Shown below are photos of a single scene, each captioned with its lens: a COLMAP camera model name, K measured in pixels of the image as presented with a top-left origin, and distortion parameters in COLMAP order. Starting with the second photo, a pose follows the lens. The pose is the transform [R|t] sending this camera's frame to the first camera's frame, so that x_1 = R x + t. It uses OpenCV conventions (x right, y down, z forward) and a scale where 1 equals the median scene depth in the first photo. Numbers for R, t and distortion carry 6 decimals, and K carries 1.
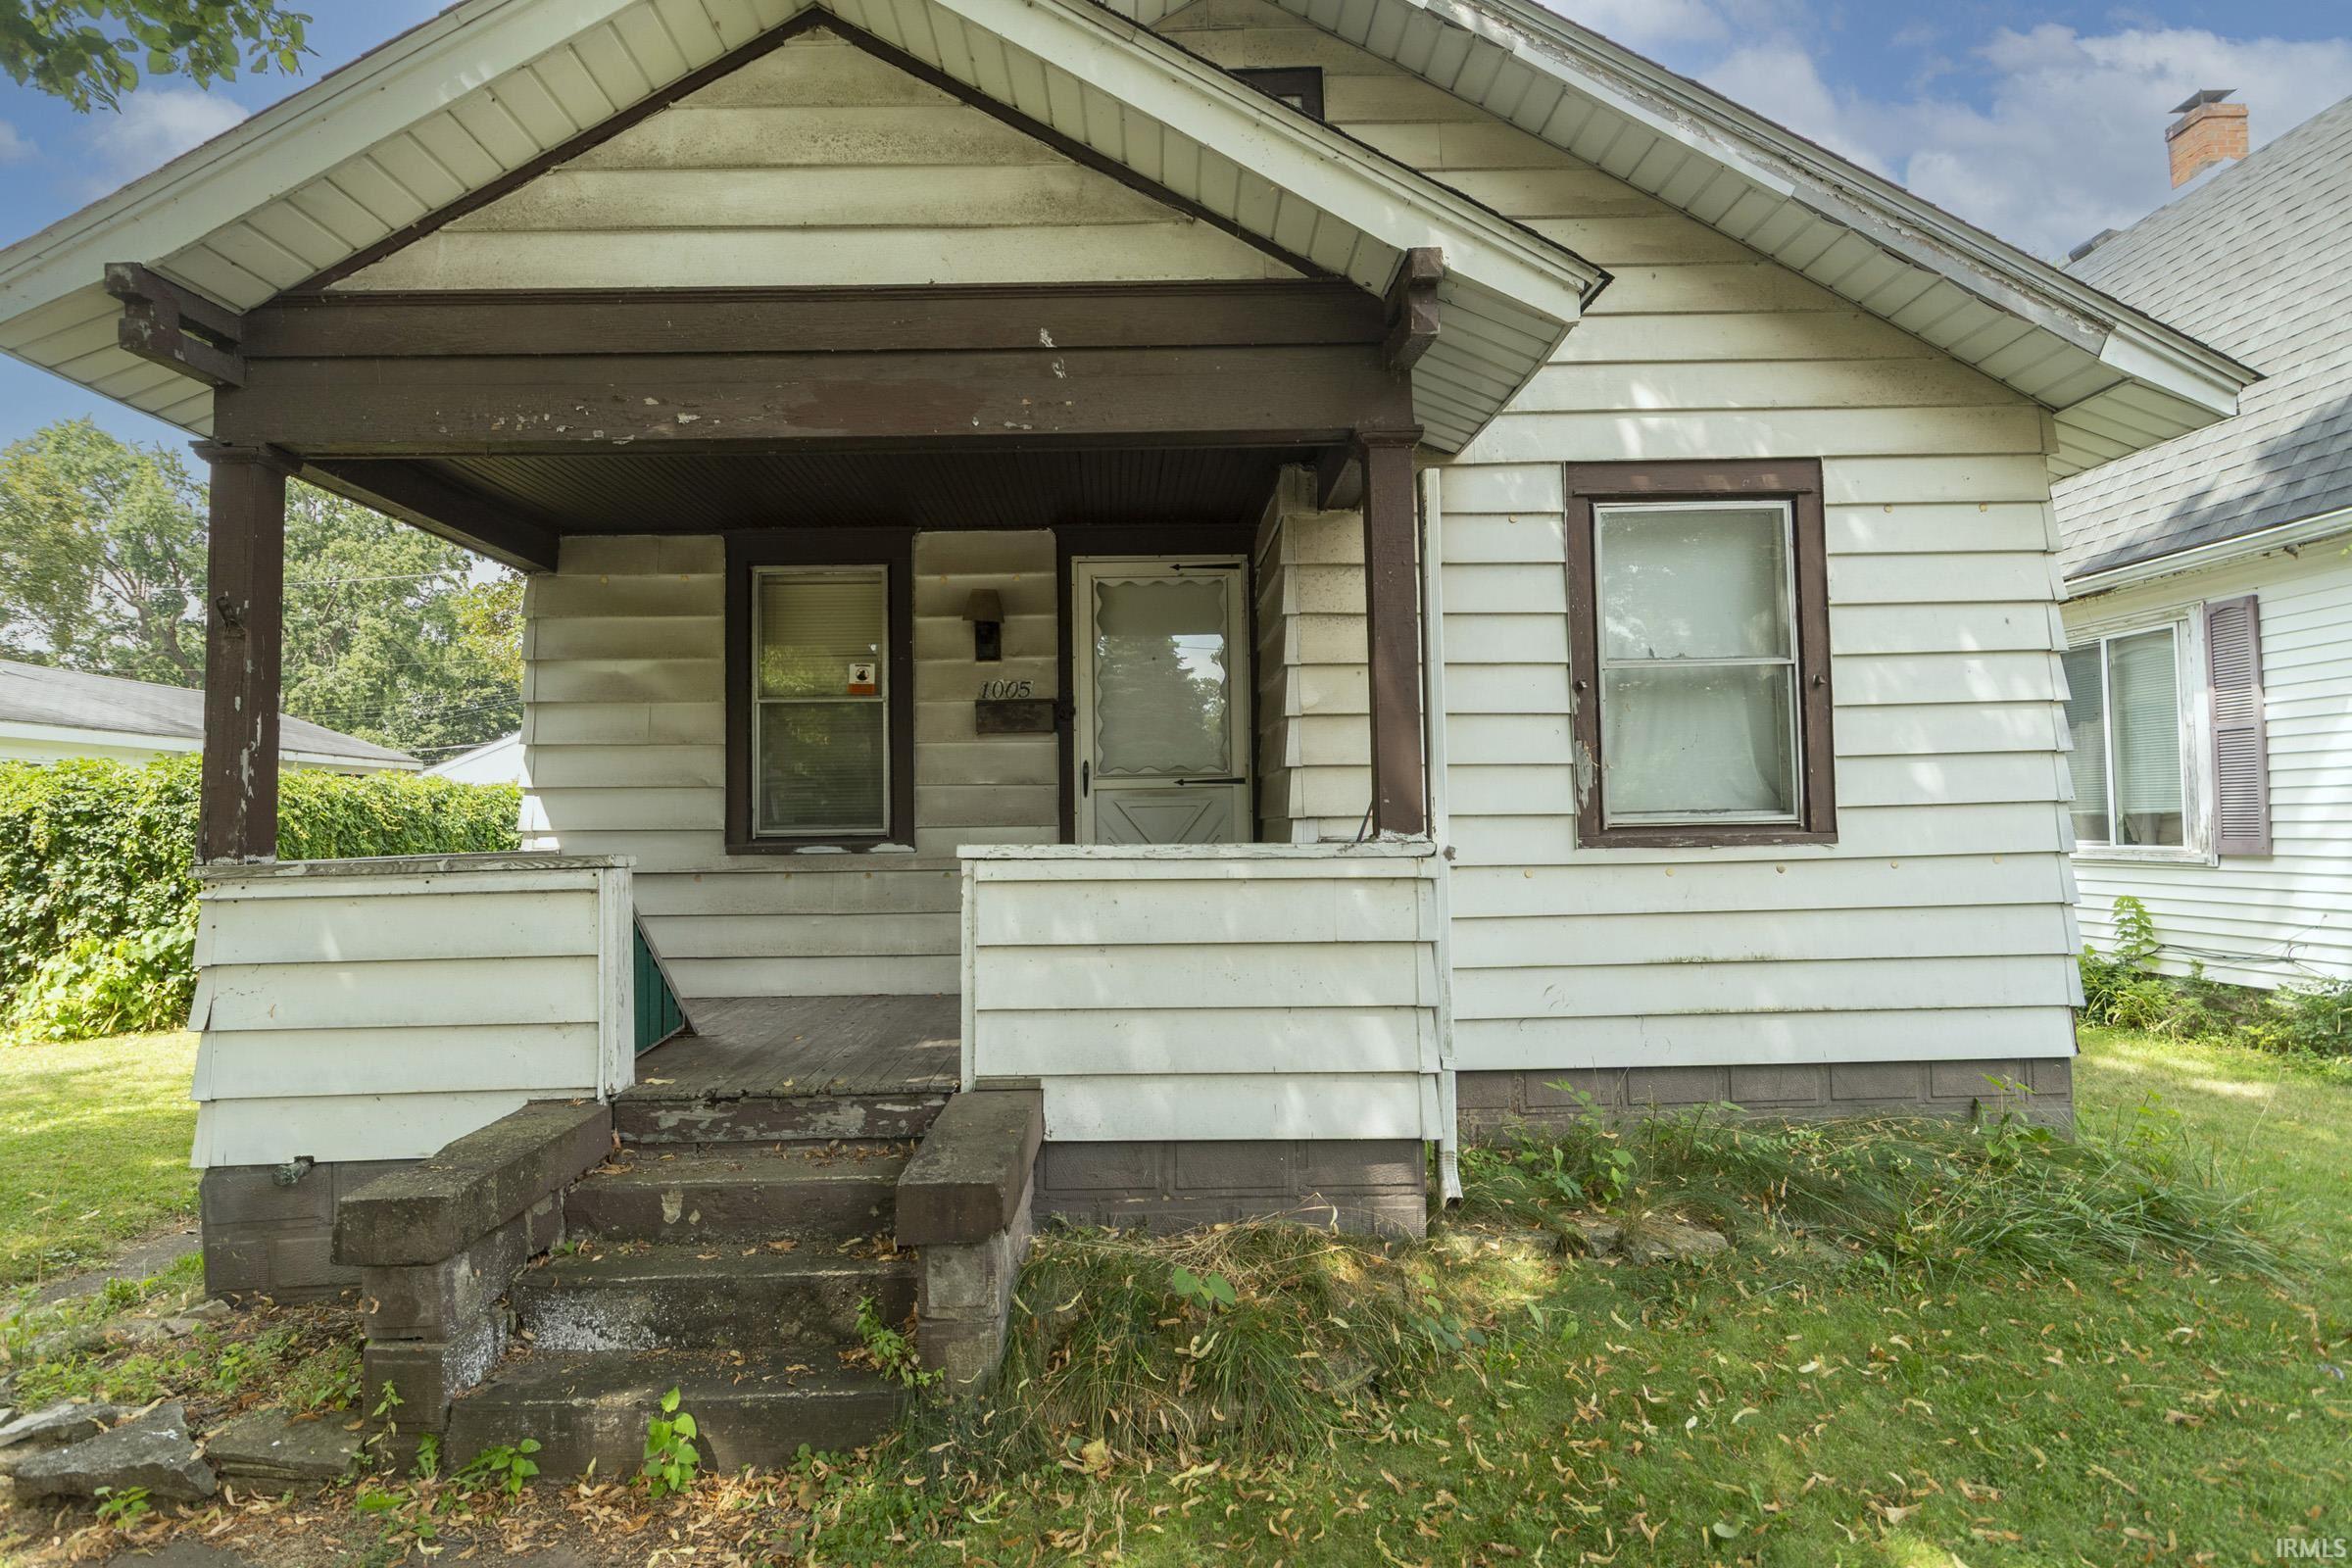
lens RADIAL K [[1209.4, 0, 1176.0], [0, 1209.4, 784.0], [0, 0, 1]] dist [-0.001005, -0.000714]
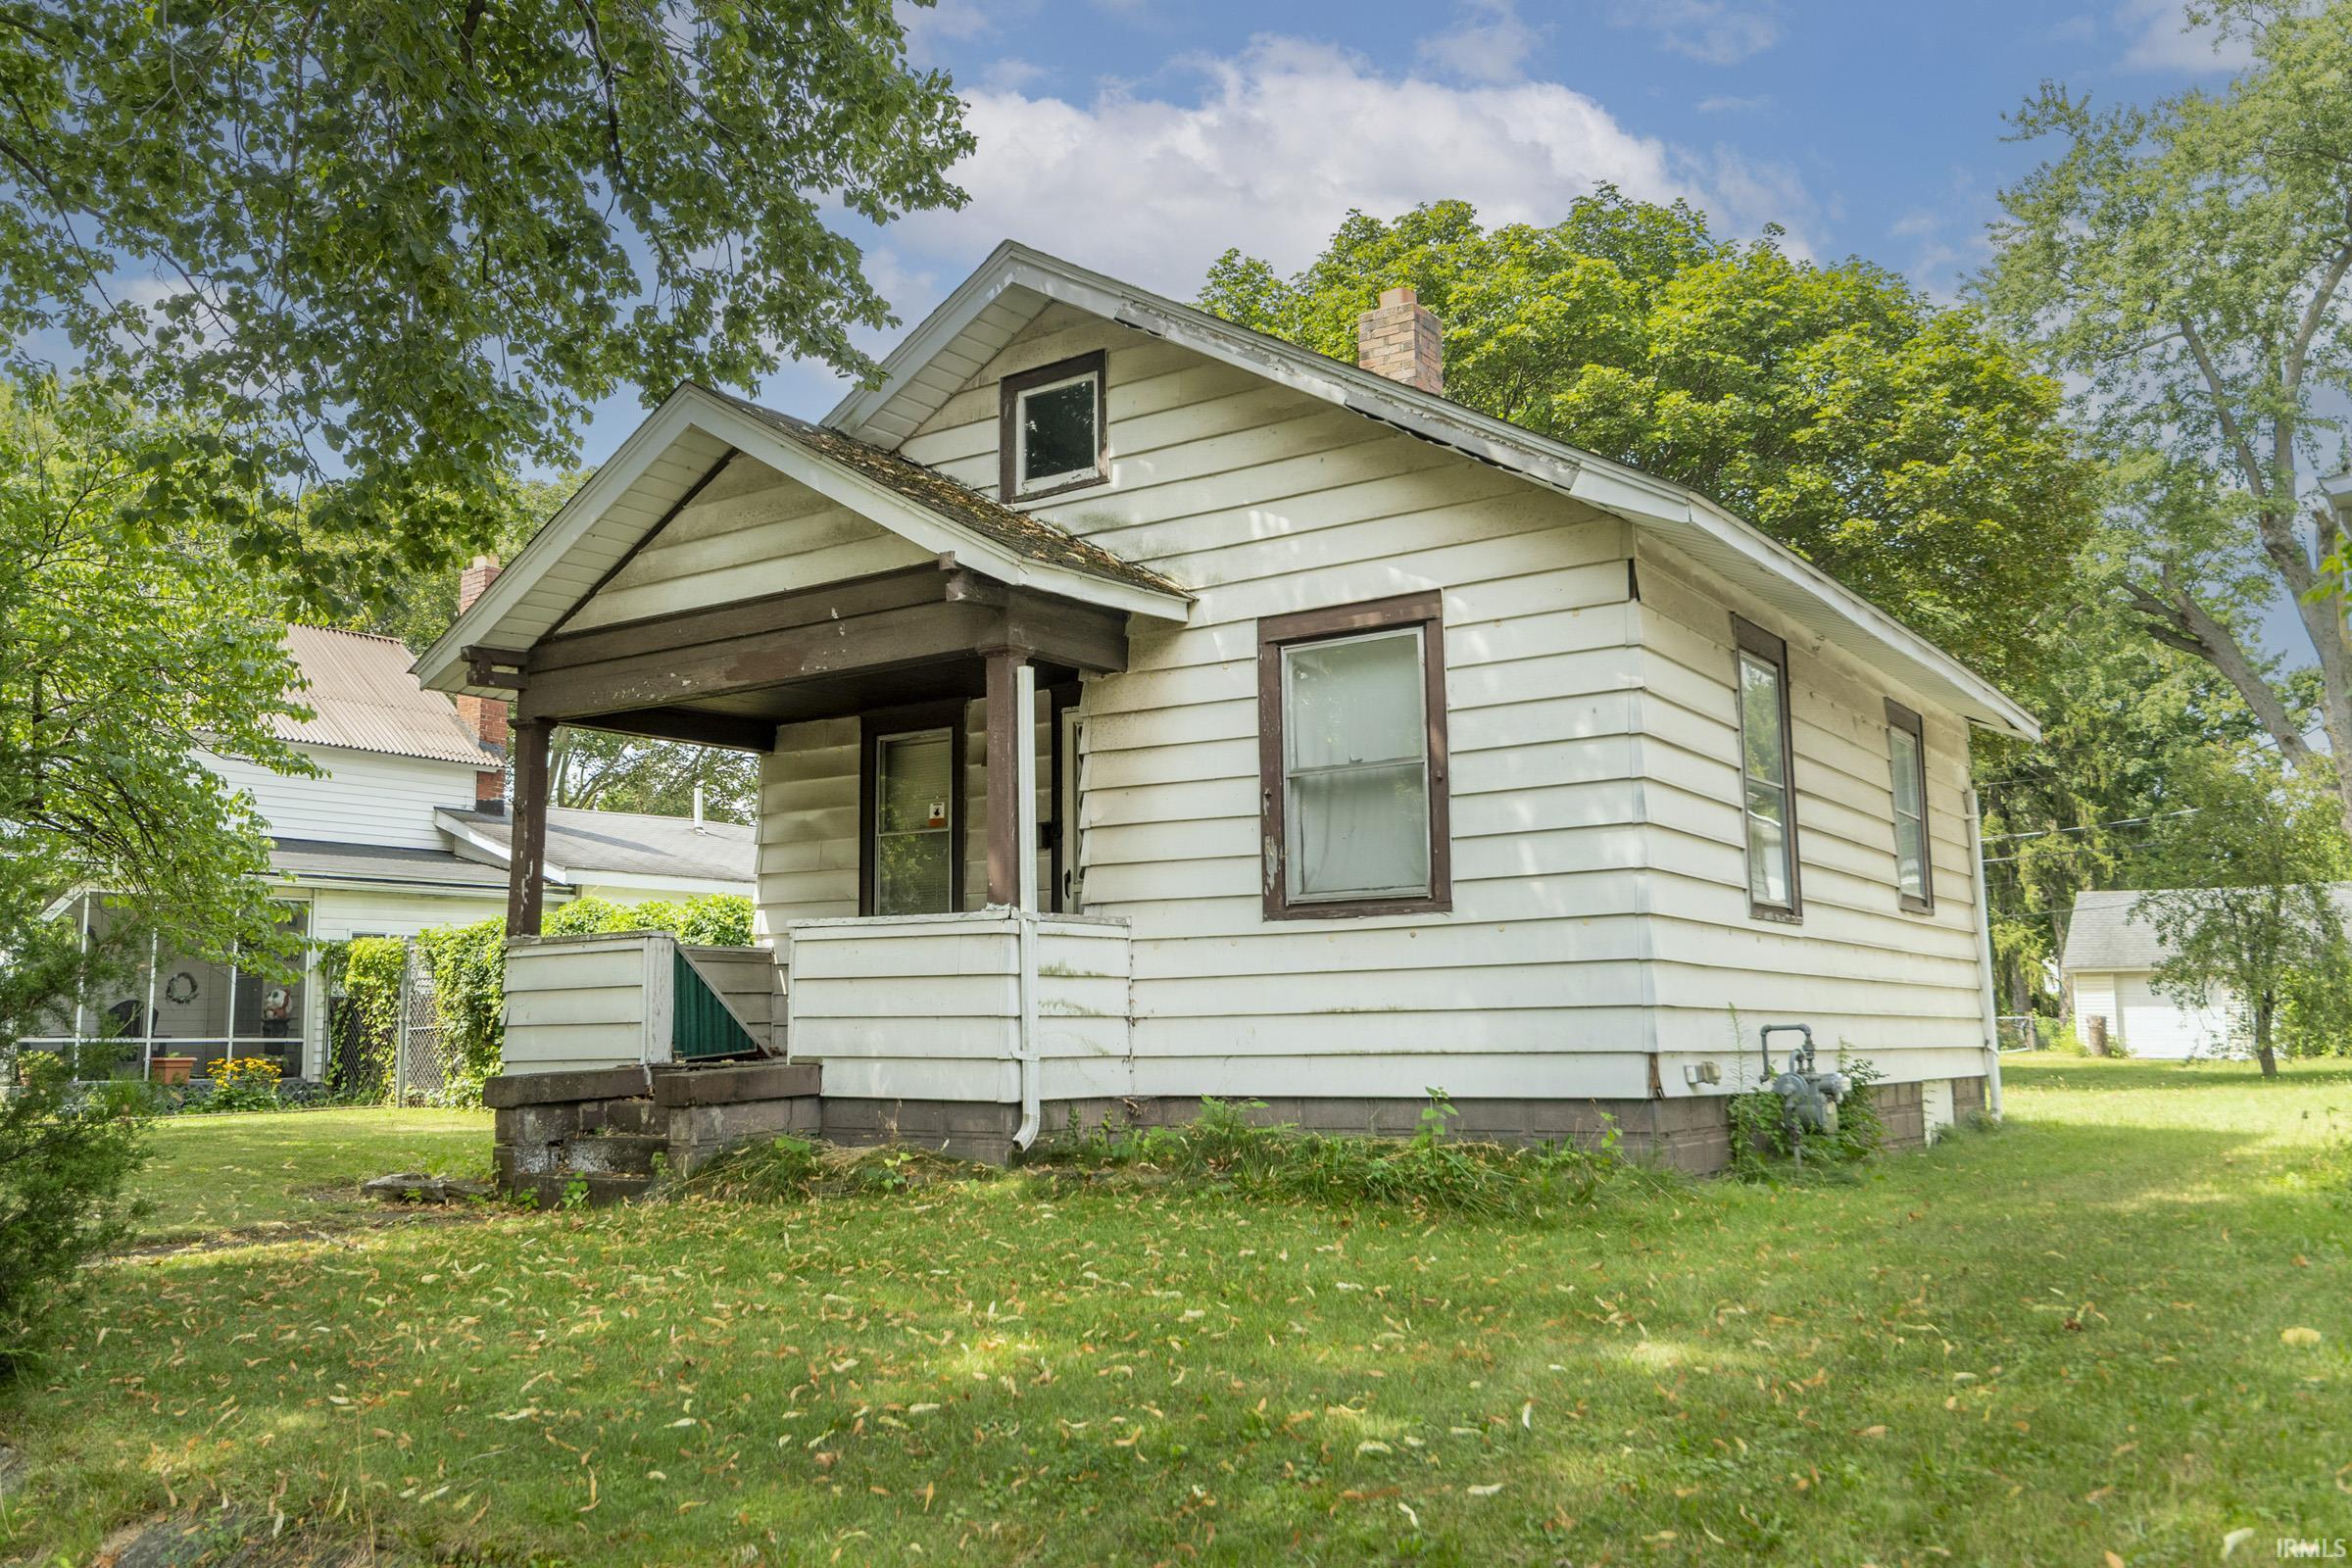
lens RADIAL K [[1979.8, 0, 1176.0], [0, 1979.8, 784.0], [0, 0, 1]] dist [0.009206, 0.001364]
pose [[0.814534, -0.065555, -0.576400, 1.447260], [0.018870, 0.996063, -0.086618, 0.087160], [0.579809, 0.059677, 0.812564, -0.733913]]
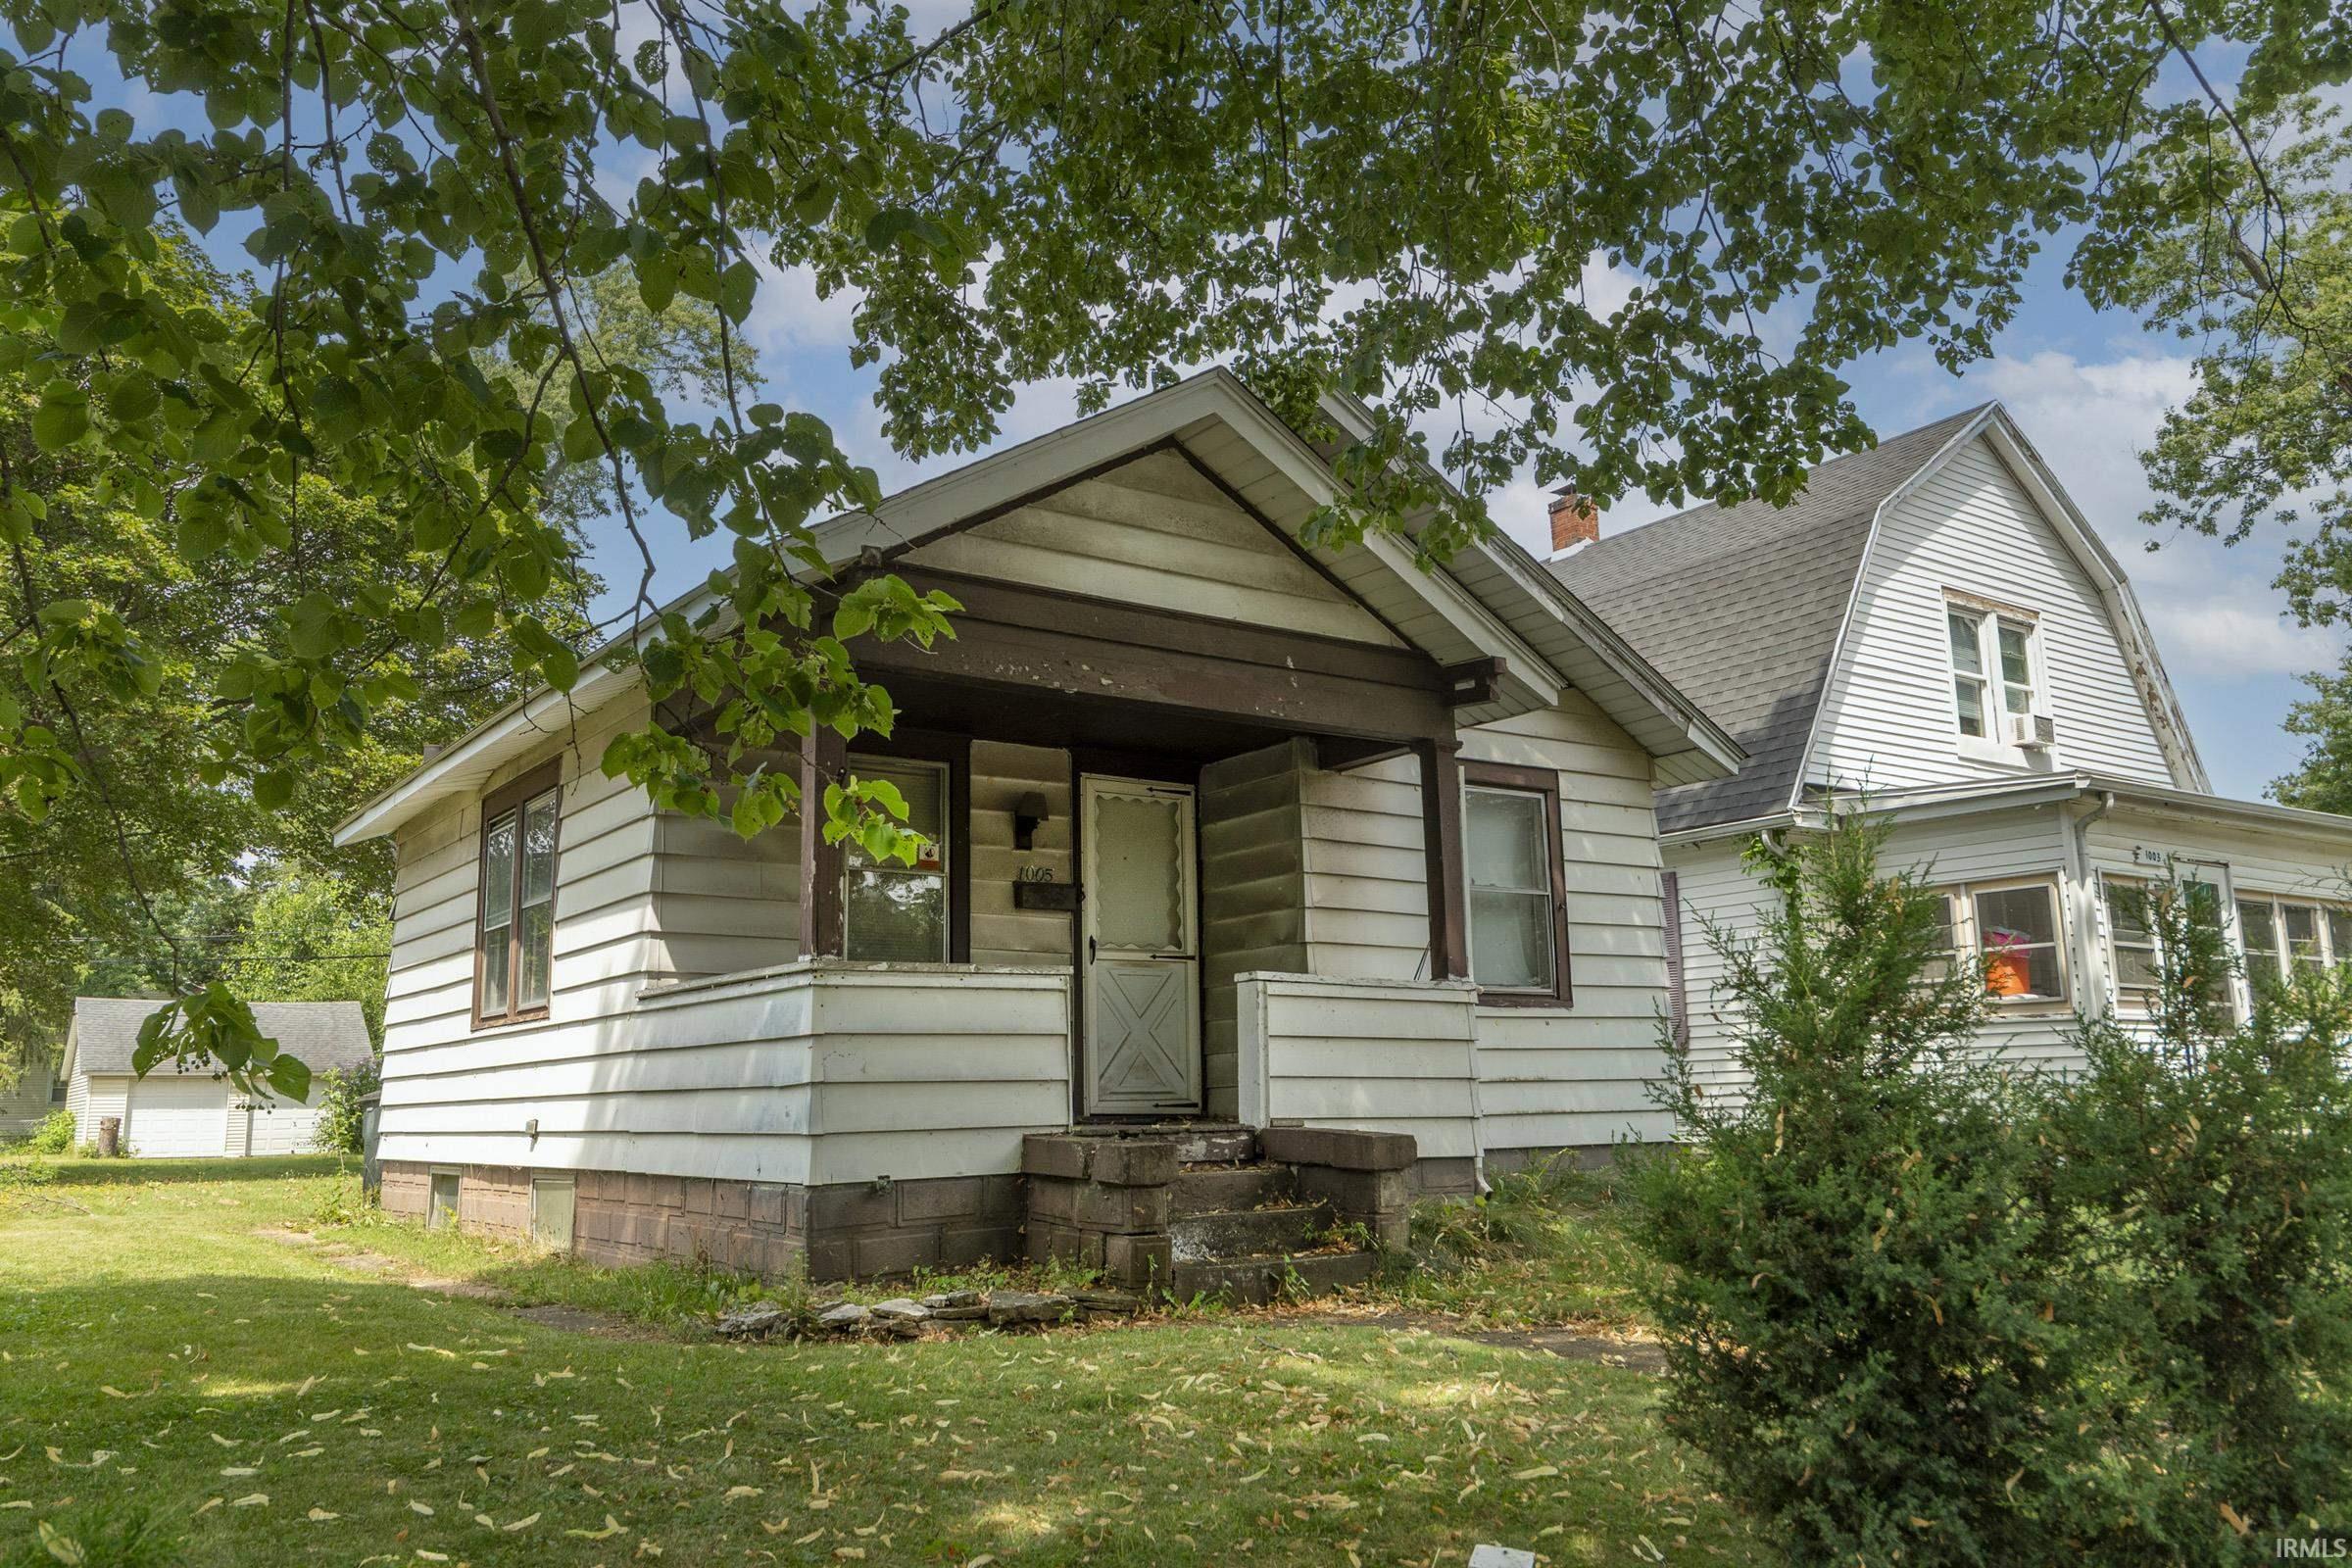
lens RADIAL K [[1737.4, 0, 1176.0], [0, 1737.4, 784.0], [0, 0, 1]] dist [-0.006756, -0.002391]
pose [[0.833806, 0.102406, 0.542476, -1.175459], [-0.015326, 0.986559, -0.162682, 0.139135], [-0.551844, 0.127332, 0.824169, -0.650729]]
